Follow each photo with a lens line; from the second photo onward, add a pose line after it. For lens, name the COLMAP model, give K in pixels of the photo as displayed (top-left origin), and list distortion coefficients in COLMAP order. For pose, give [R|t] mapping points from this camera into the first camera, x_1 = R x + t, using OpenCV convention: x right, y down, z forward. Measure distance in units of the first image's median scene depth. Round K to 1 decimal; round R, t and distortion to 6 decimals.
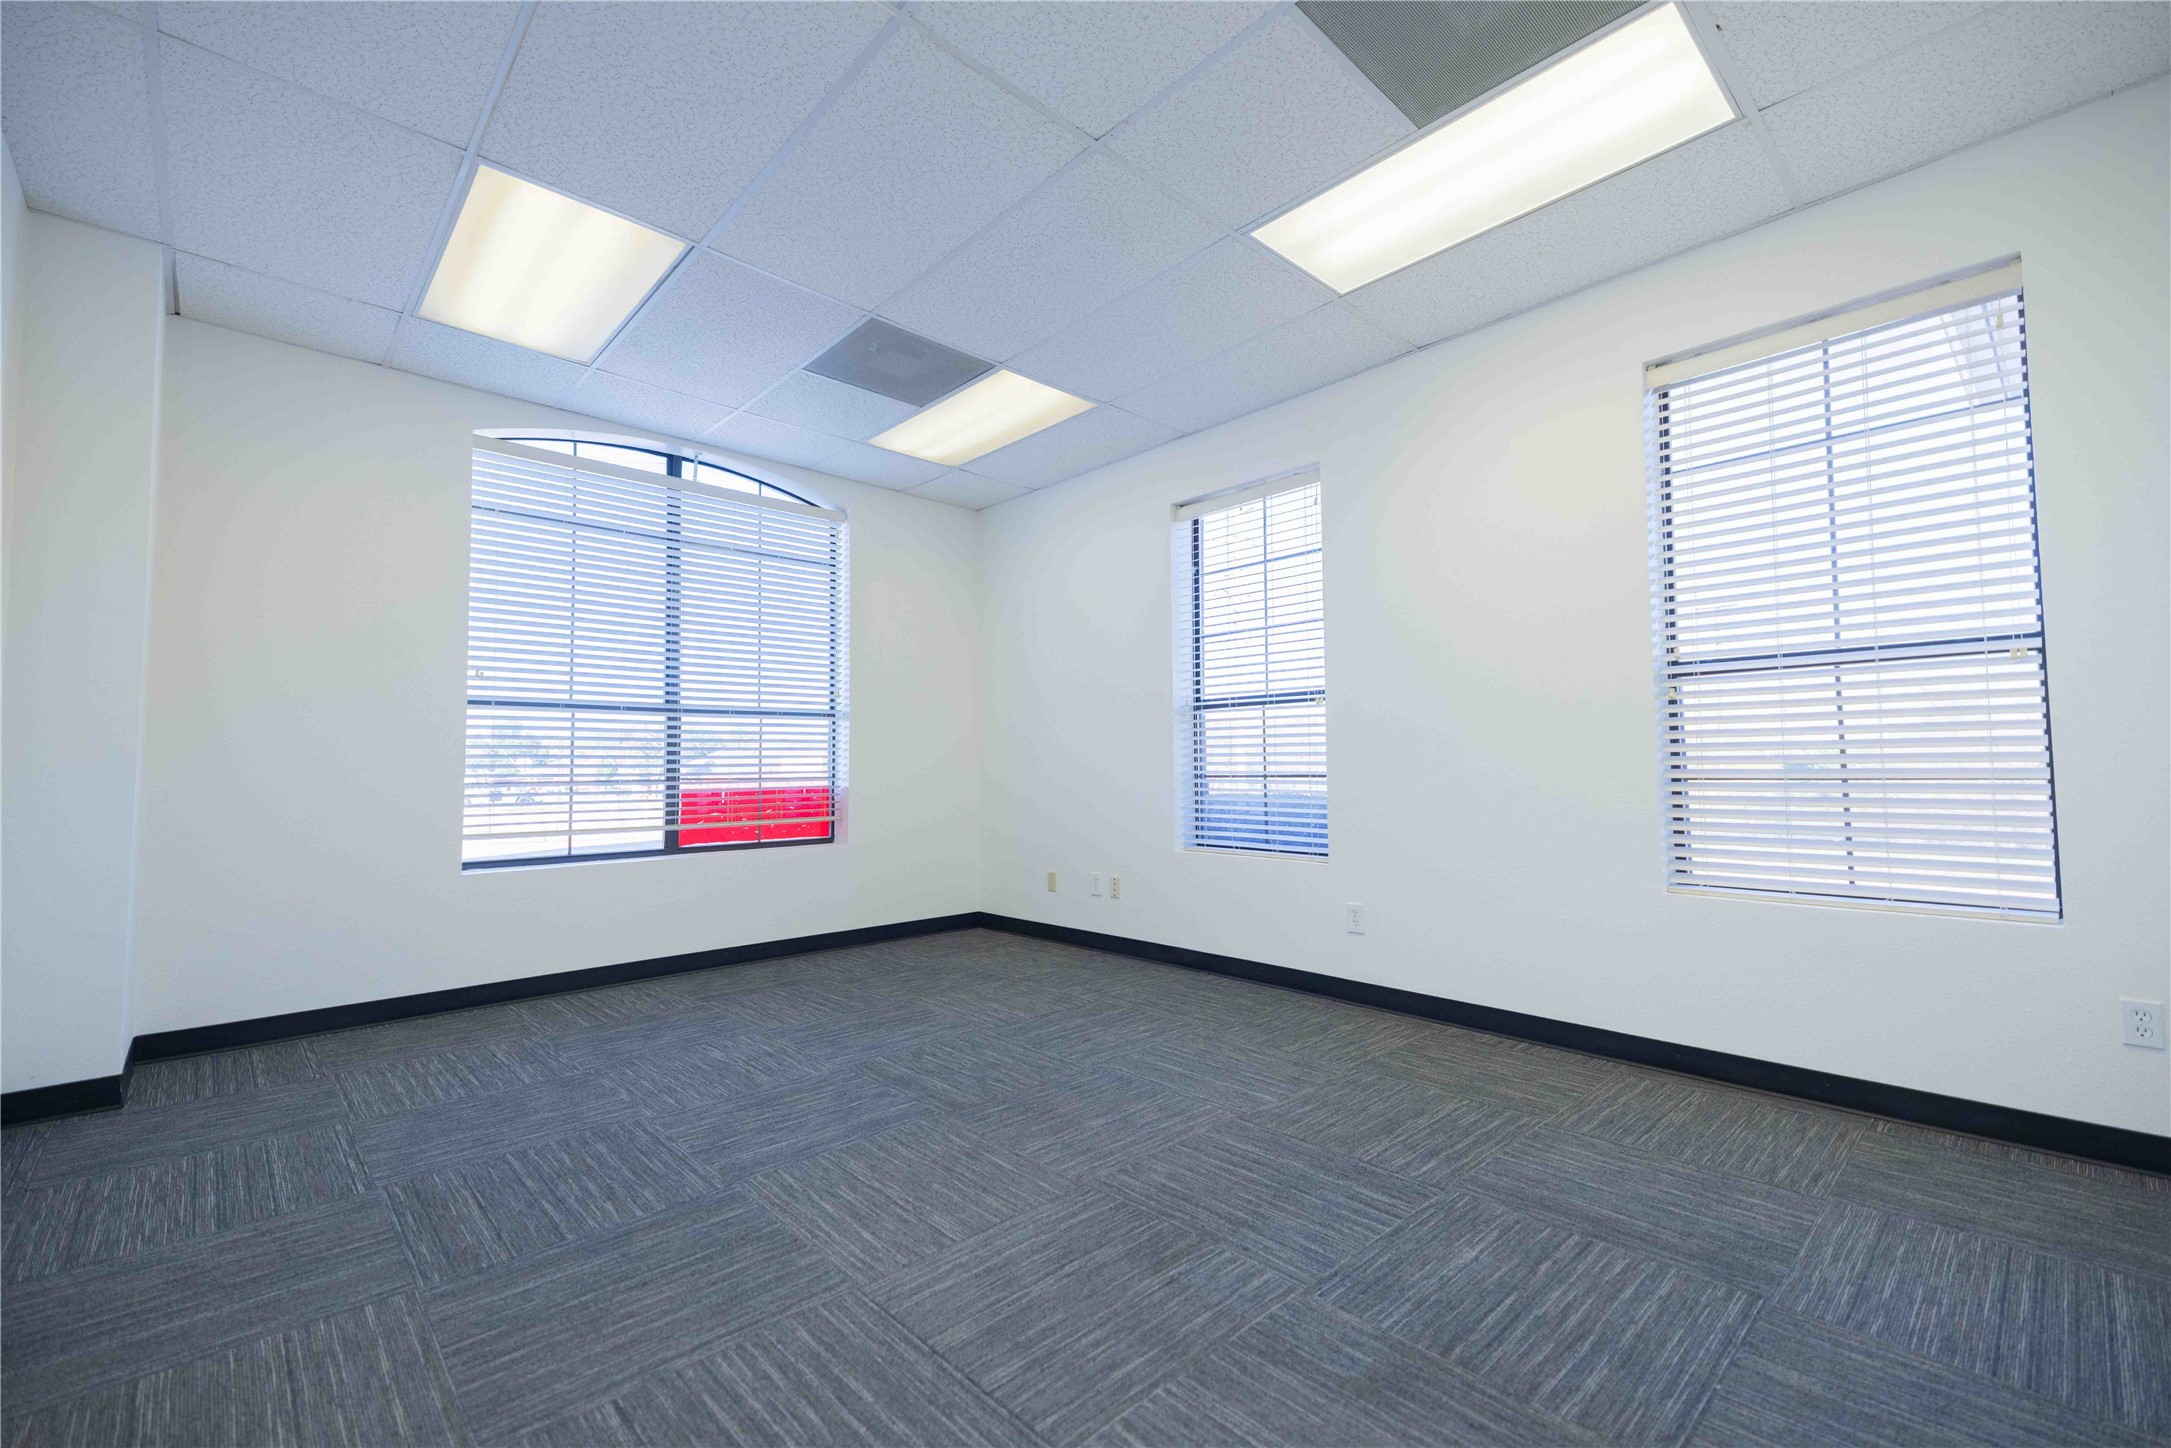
lens RADIAL K [[899.1, 0, 1085.5], [0, 899.1, 724.0], [0, 0, 1]] dist [0.040551, -0.000109]
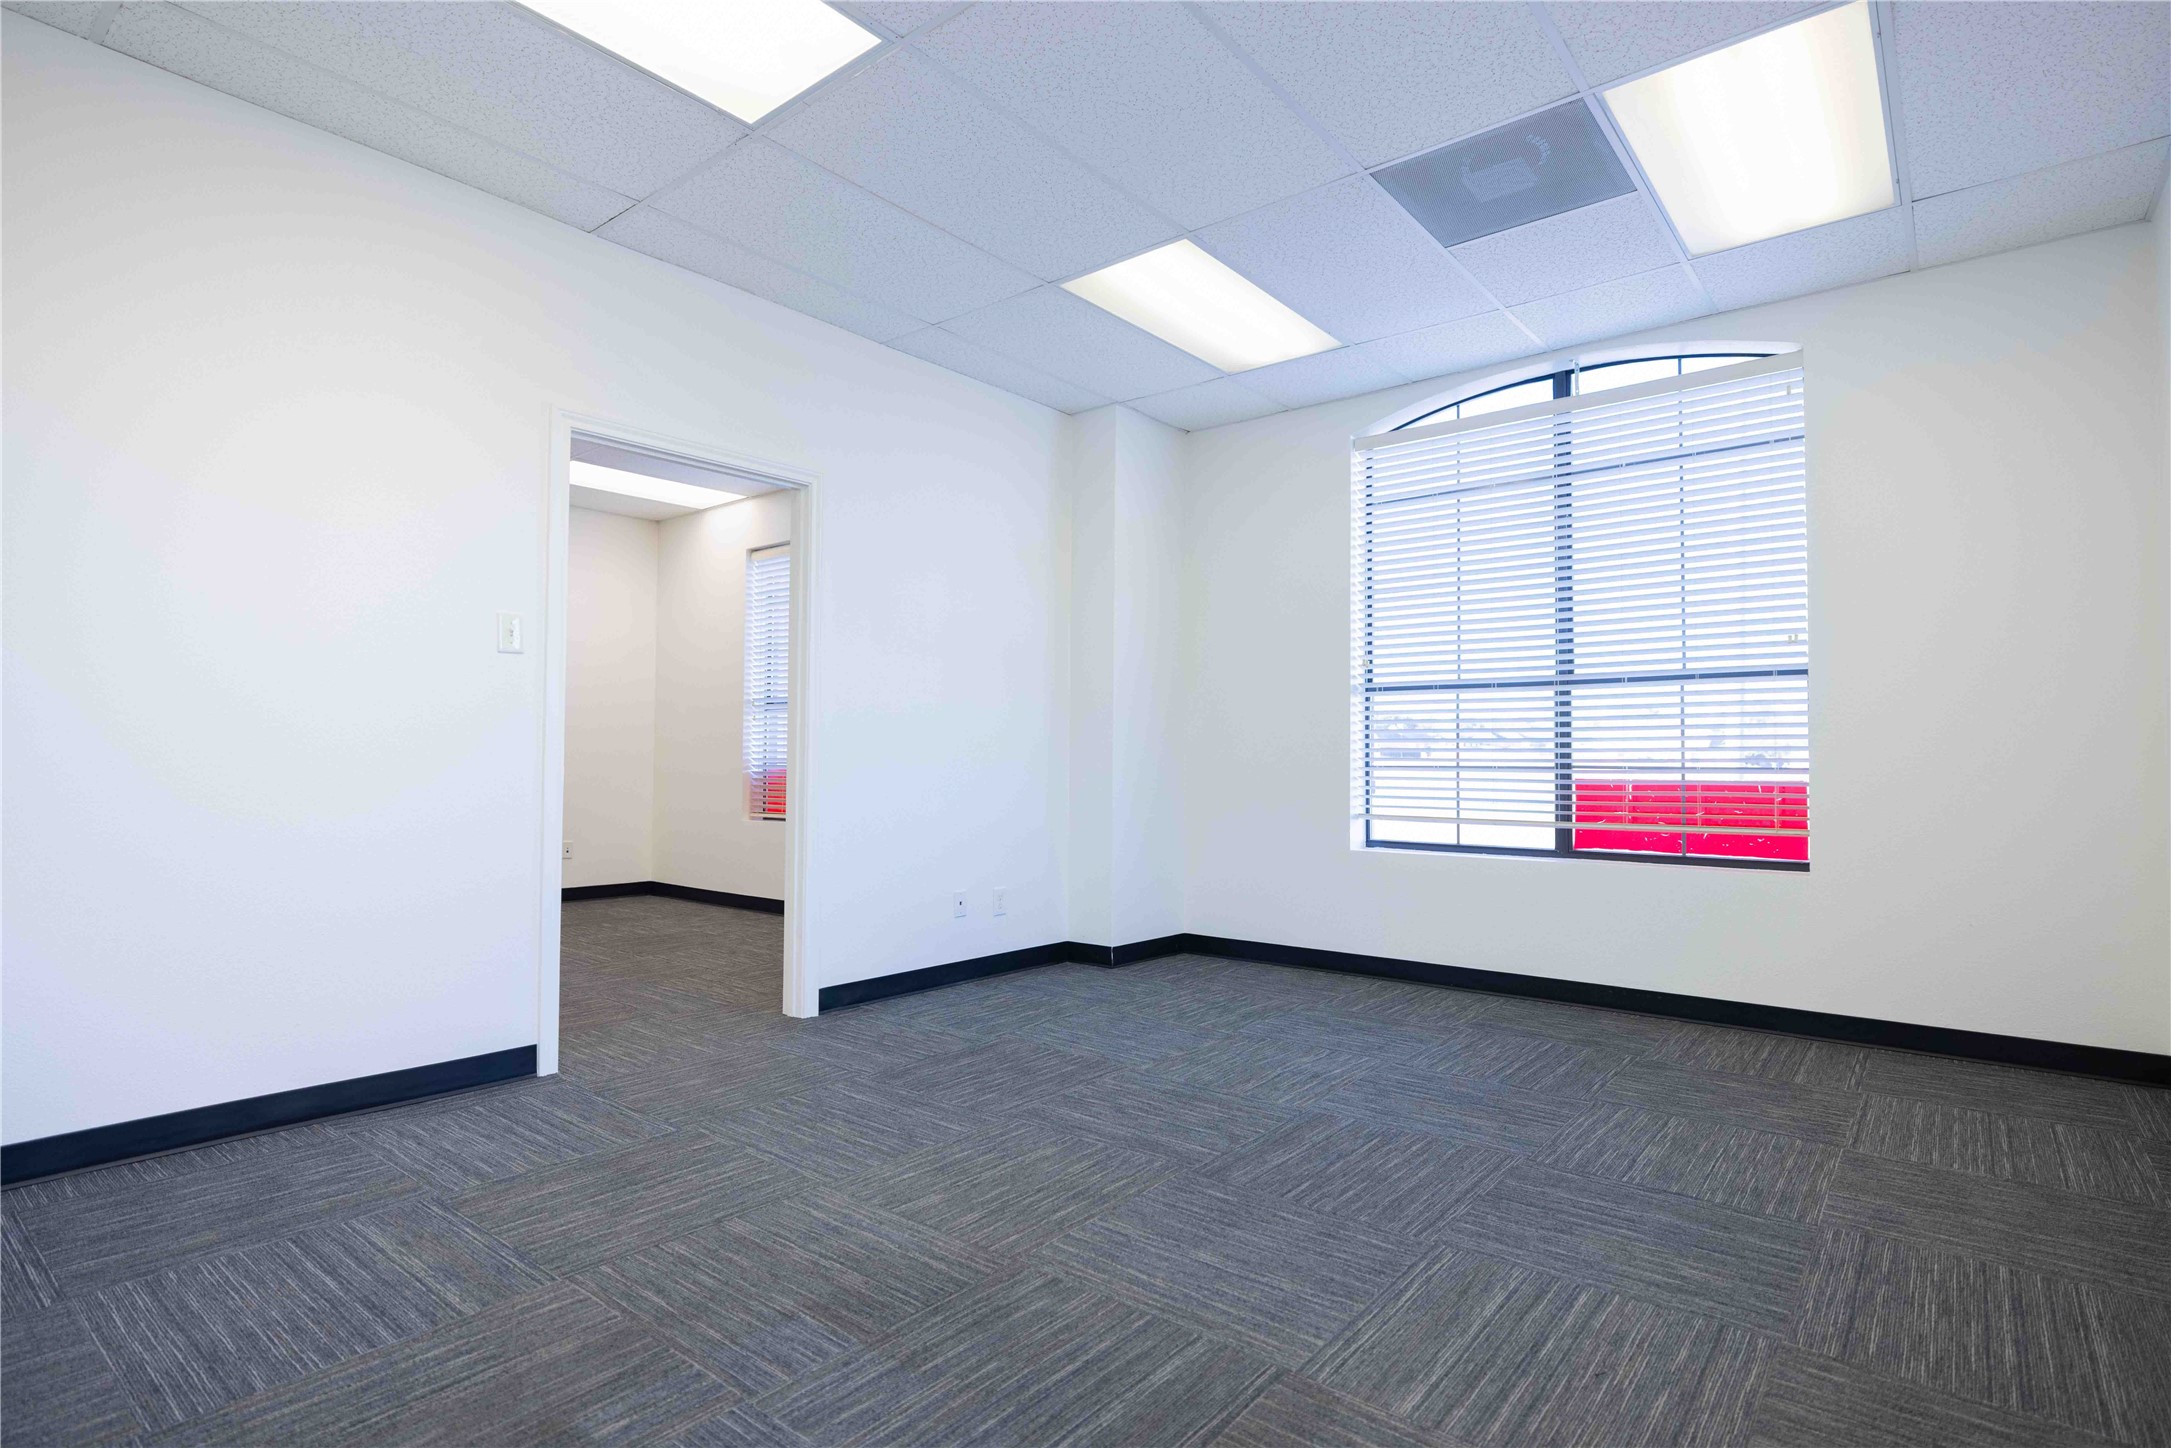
lens RADIAL K [[1076.4, 0, 1085.5], [0, 1076.4, 724.0], [0, 0, 1]] dist [0.010429, -0.000200]
pose [[0.138348, -0.021882, -0.990142, 0.640582], [0.046033, 0.998817, -0.015641, 0.024903], [0.989313, -0.043415, 0.139192, 0.613314]]
